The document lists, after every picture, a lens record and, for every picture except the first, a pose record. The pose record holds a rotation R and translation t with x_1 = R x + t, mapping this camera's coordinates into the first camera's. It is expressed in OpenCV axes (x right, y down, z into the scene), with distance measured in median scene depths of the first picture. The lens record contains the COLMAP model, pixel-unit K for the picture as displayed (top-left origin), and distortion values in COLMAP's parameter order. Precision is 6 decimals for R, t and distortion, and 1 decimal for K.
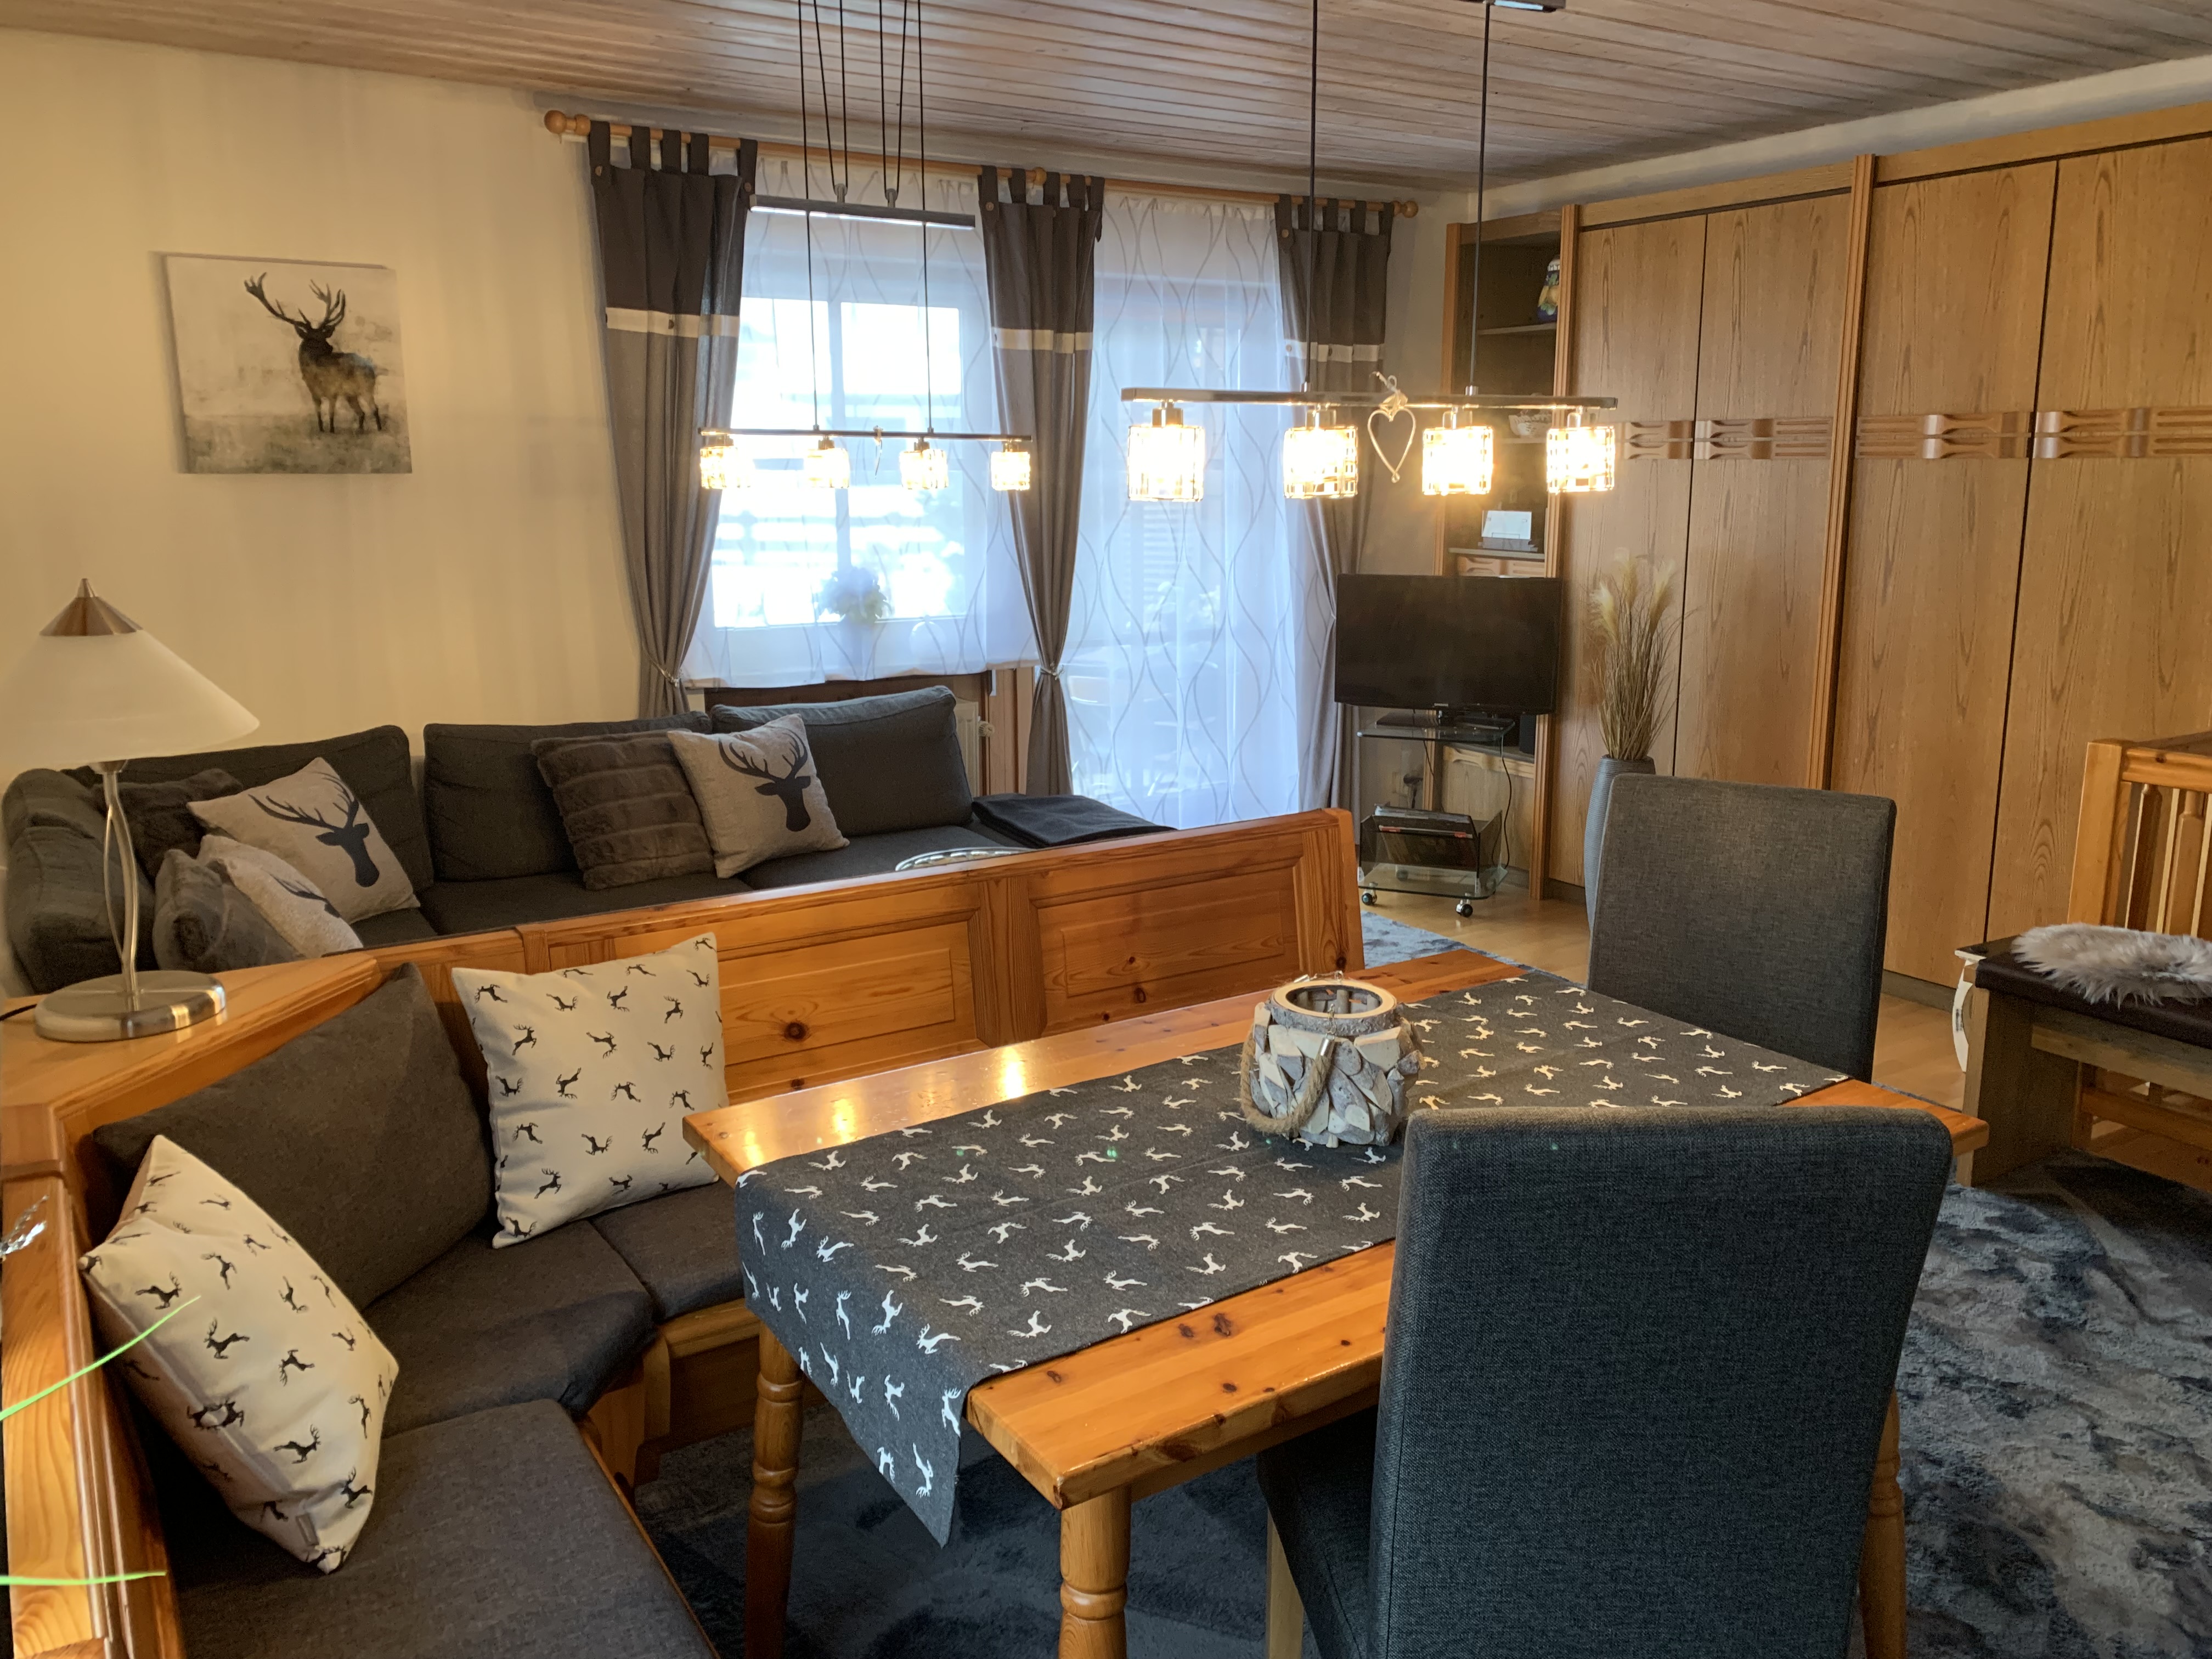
lens RADIAL K [[1704.1, 0, 1106.0], [0, 1704.1, 829.5], [0, 0, 1]] dist [0.041452, -0.004208]
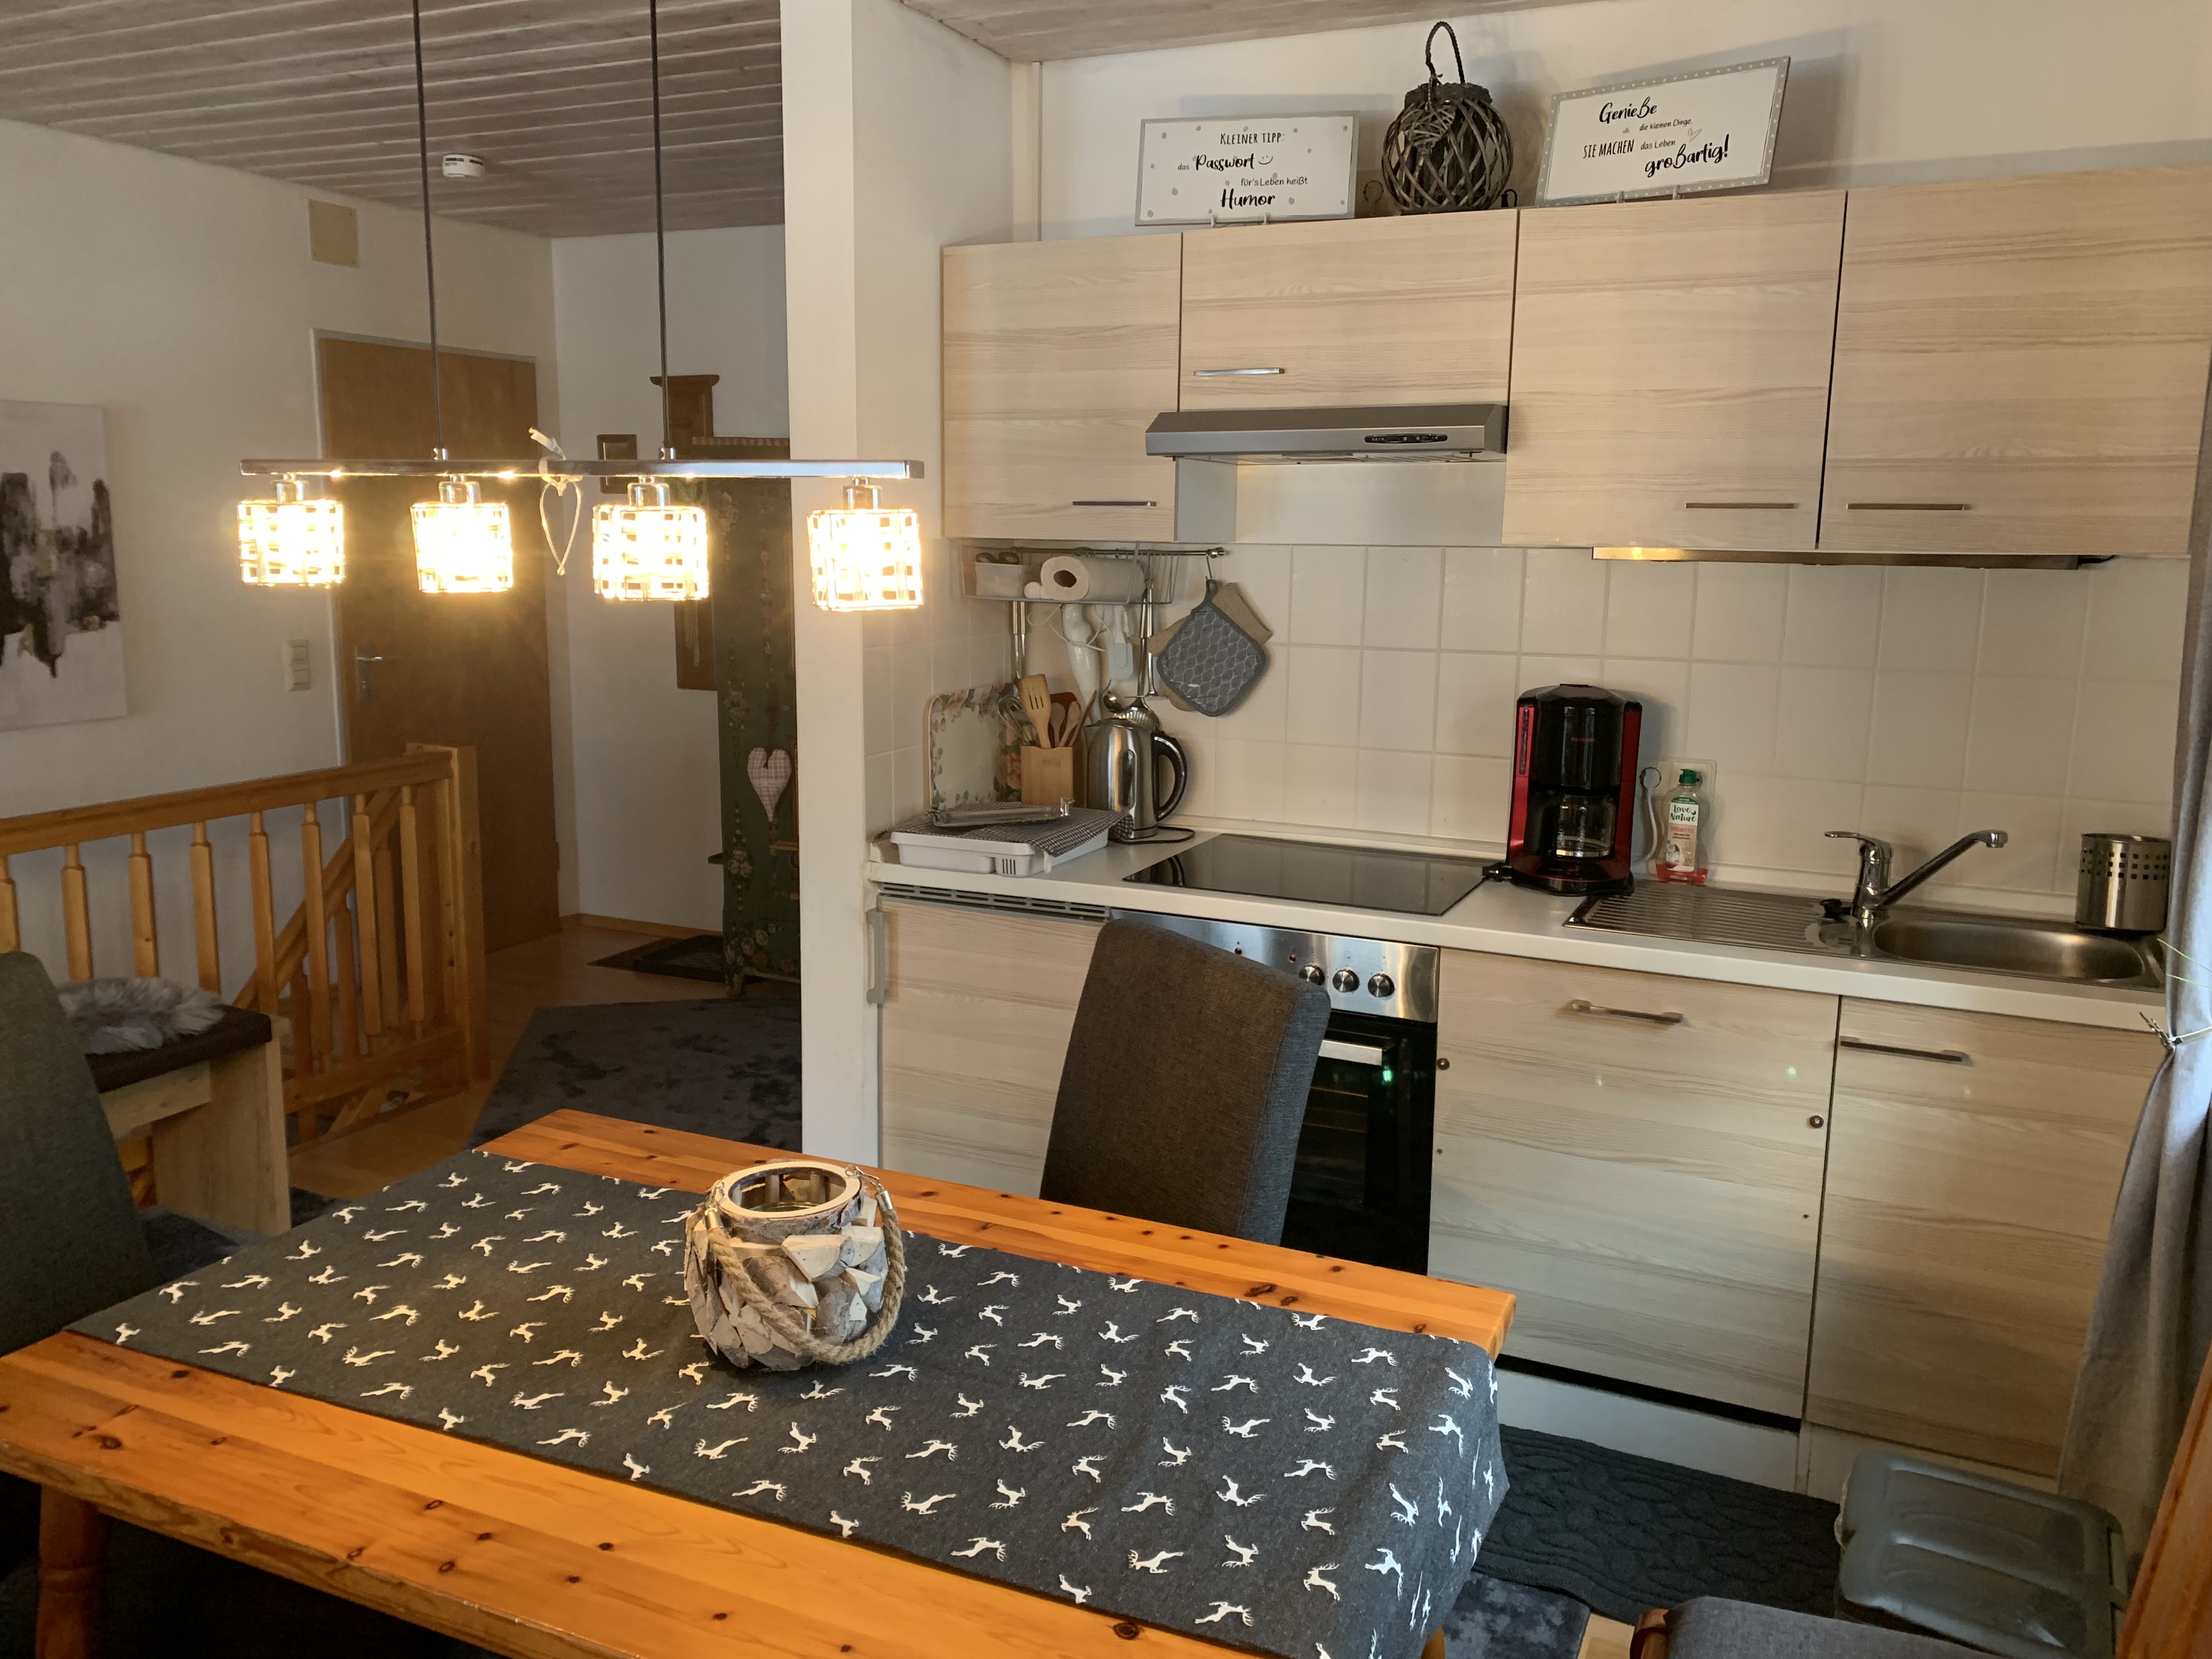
lens RADIAL K [[1704.1, 0, 1106.0], [0, 1704.1, 829.5], [0, 0, 1]] dist [0.041452, -0.004208]
pose [[-0.549952, -0.150444, 0.821535, -0.755136], [0.169297, 0.943142, 0.286045, -0.342784], [-0.817857, 0.296395, -0.493213, 1.516352]]
